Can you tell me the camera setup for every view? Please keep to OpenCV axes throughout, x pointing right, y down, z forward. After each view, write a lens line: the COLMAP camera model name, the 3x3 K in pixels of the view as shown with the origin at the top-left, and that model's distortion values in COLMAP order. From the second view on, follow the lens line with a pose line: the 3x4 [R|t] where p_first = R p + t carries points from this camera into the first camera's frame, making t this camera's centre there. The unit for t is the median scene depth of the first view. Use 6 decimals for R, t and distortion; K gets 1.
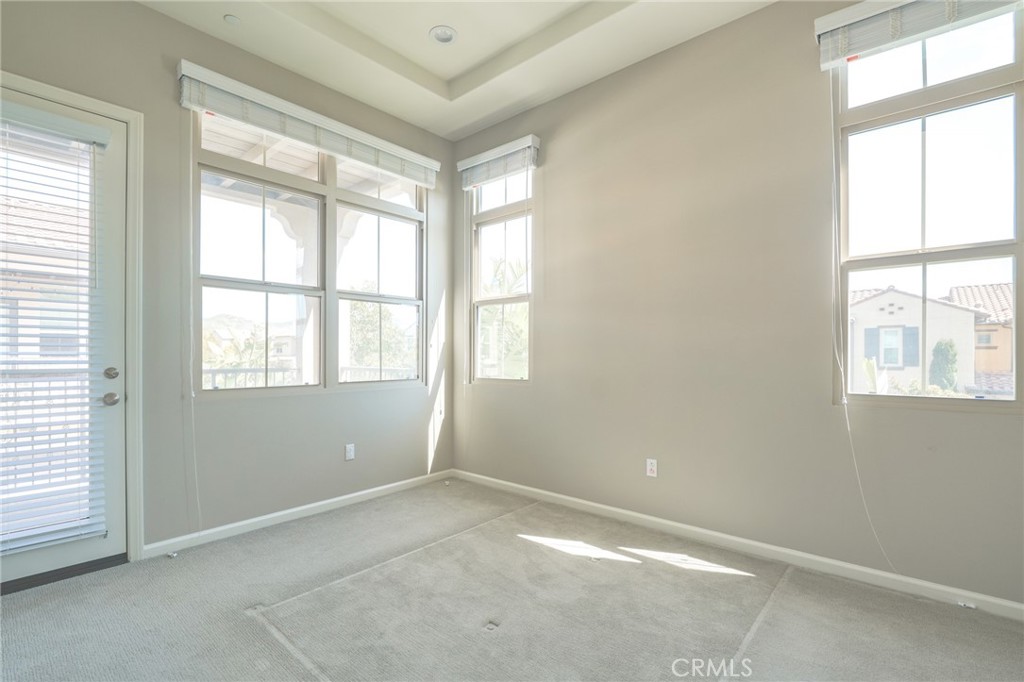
lens RADIAL K [[470.8, 0, 511.1], [0, 470.8, 358.3], [0, 0, 1]] dist [0.000207, -0.000077]
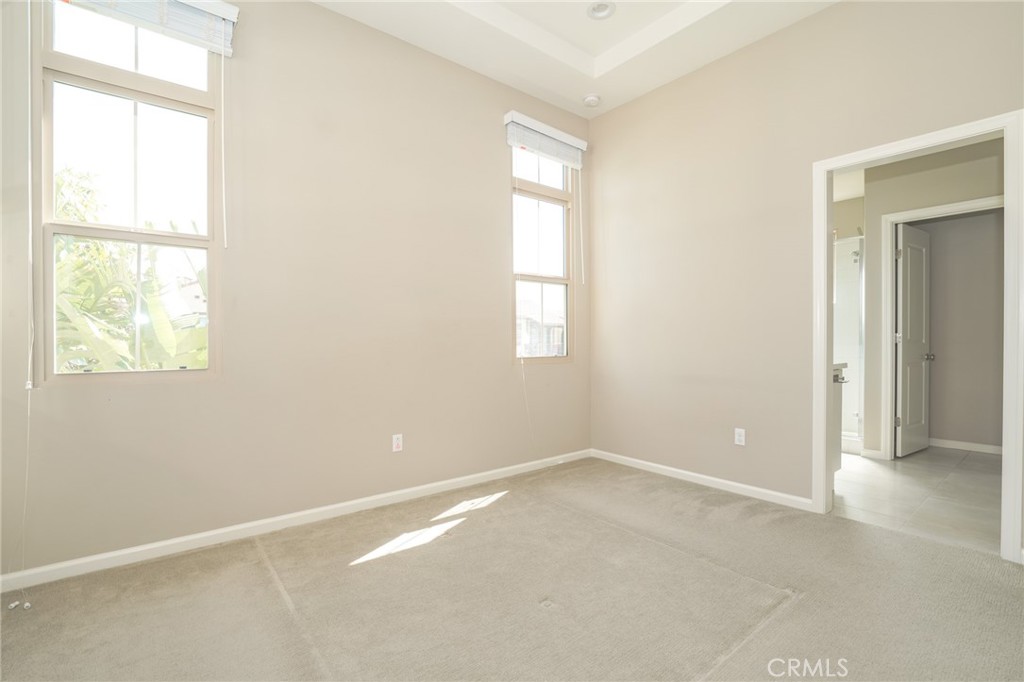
lens RADIAL K [[473.4, 0, 512.0], [0, 473.4, 341.0], [0, 0, 1]] dist [-0.001257, -0.000218]
pose [[0.179208, -0.013290, 0.983721, -0.802012], [0.000165, 0.999909, 0.013478, -0.002786], [-0.983811, -0.002253, 0.179194, 0.690213]]
